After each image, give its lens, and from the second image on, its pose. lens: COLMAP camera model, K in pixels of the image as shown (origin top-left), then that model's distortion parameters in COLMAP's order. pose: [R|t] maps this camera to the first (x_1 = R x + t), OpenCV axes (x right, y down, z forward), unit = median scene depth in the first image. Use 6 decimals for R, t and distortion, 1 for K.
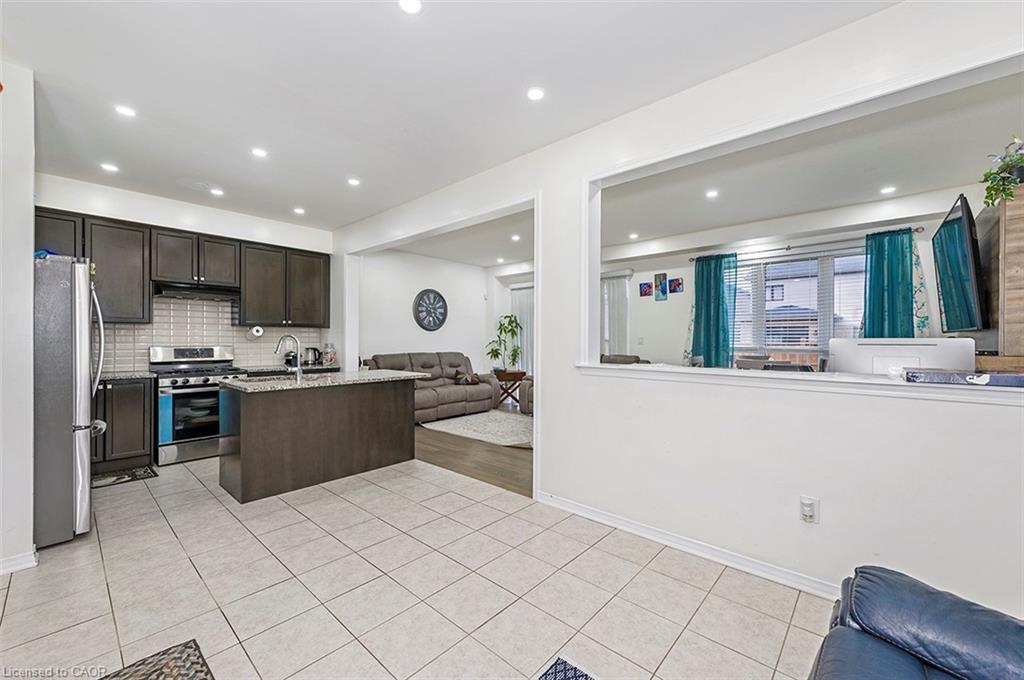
lens RADIAL K [[405.9, 0, 531.0], [0, 405.9, 341.1], [0, 0, 1]] dist [-0.000096, 0.000756]
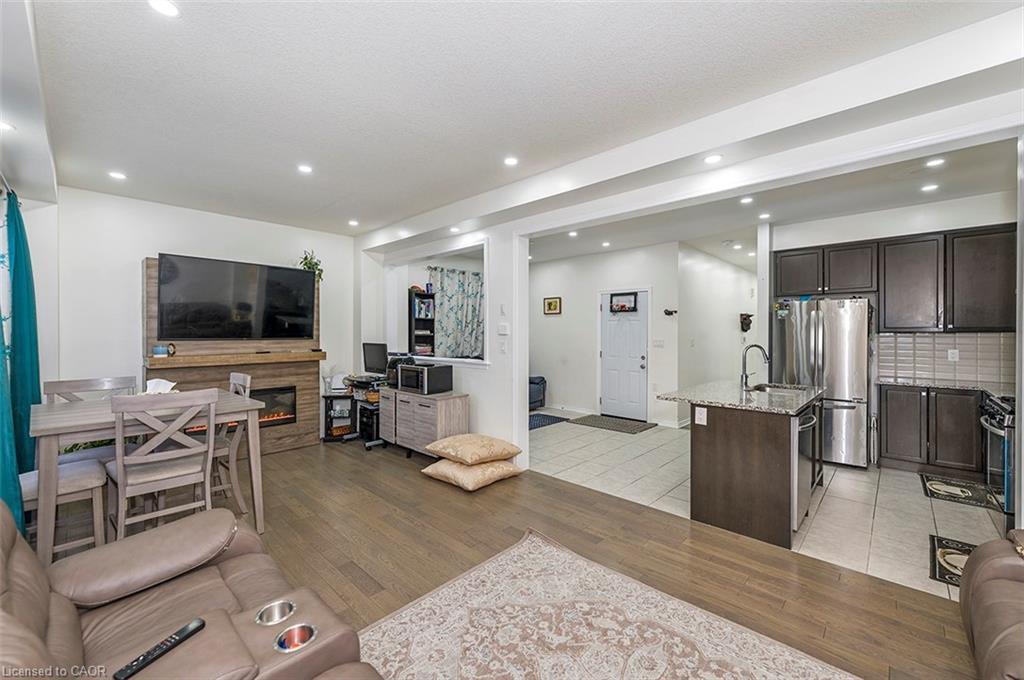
lens RADIAL K [[405.9, 0, 521.4], [0, 405.9, 330.9], [0, 0, 1]] dist [-0.000096, 0.000756]
pose [[-0.999187, -0.004095, 0.040118, -0.012861], [-0.004132, 0.999991, -0.000839, -0.034251], [-0.040114, -0.001004, -0.999195, 1.437709]]
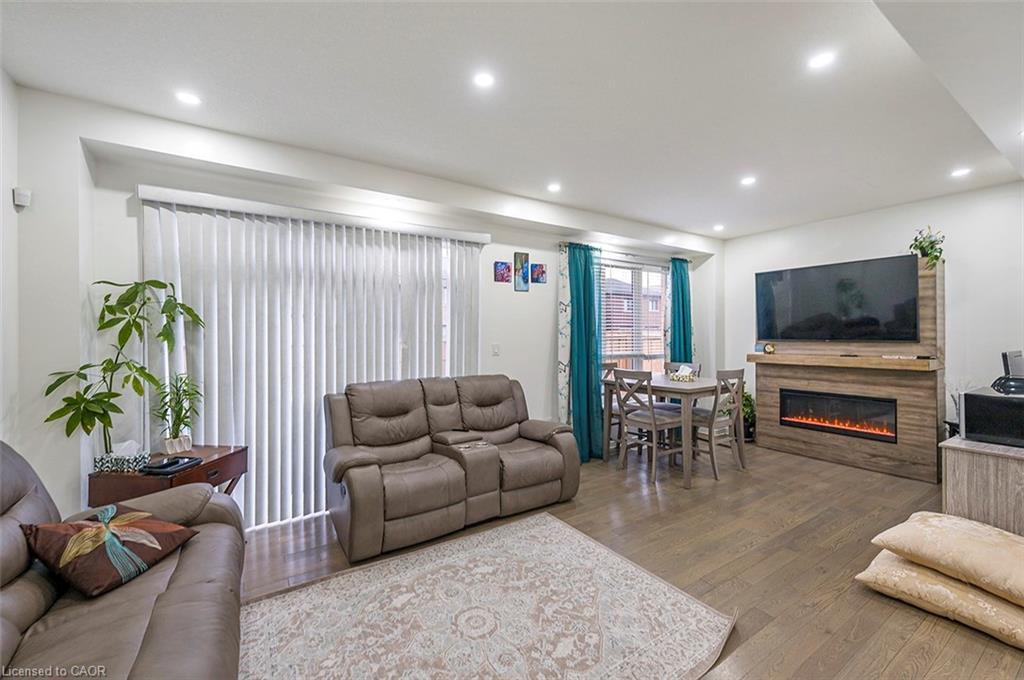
lens RADIAL K [[405.9, 0, 494.2], [0, 405.9, 340.0], [0, 0, 1]] dist [-0.000096, 0.000756]
pose [[0.298333, -0.015037, 0.954343, -0.426689], [0.005437, 0.999886, 0.014055, -0.033023], [-0.954446, 0.000995, 0.298381, 1.007412]]
